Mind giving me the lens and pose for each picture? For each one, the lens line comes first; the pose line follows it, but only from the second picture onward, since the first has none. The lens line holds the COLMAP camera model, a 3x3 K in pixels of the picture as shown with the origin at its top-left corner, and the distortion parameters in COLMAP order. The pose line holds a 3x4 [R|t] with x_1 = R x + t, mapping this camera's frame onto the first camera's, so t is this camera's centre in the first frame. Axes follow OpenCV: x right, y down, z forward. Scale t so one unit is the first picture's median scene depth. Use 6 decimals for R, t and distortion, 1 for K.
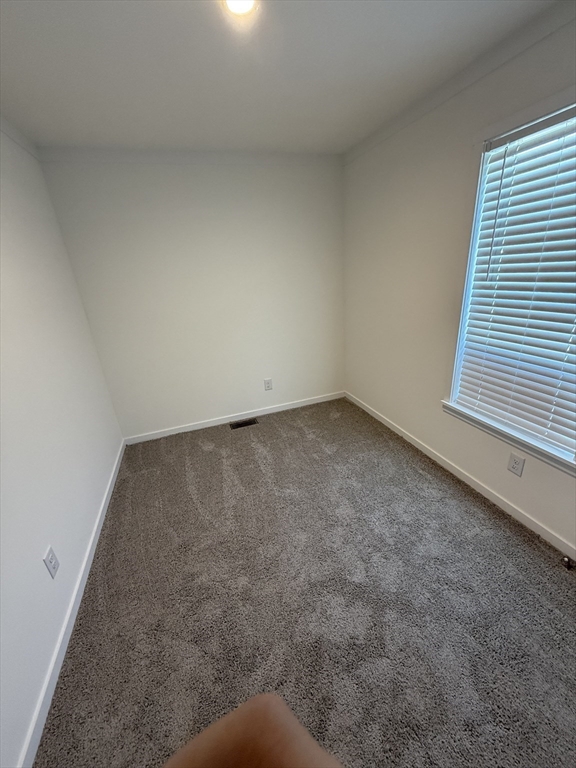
lens RADIAL K [[306.8, 0, 288.4], [0, 306.8, 381.6], [0, 0, 1]] dist [-0.000805, 0.000068]
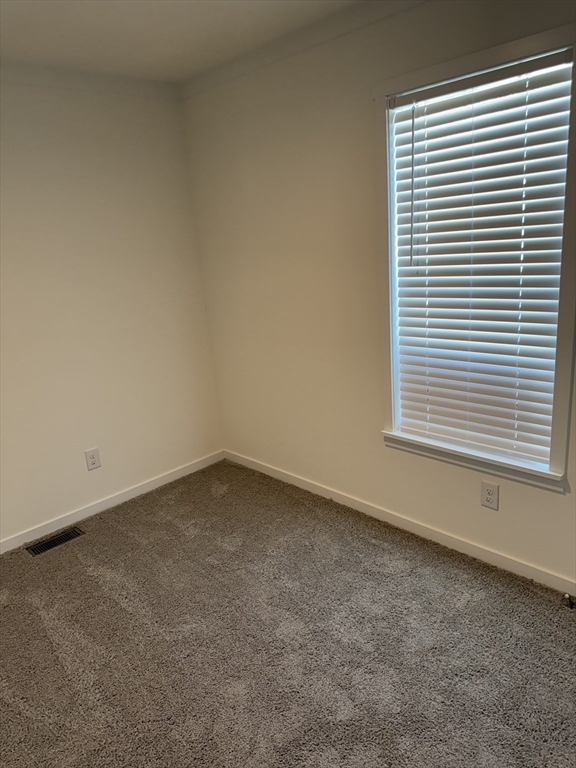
lens RADIAL K [[537.3, 0, 288.0], [0, 537.3, 384.0], [0, 0, 1]] dist [0.007923, -0.022746]
pose [[0.913773, -0.121845, 0.387520, -0.170207], [0.164745, 0.983139, -0.079348, 0.018100], [-0.371319, 0.136348, 0.918440, -0.068060]]
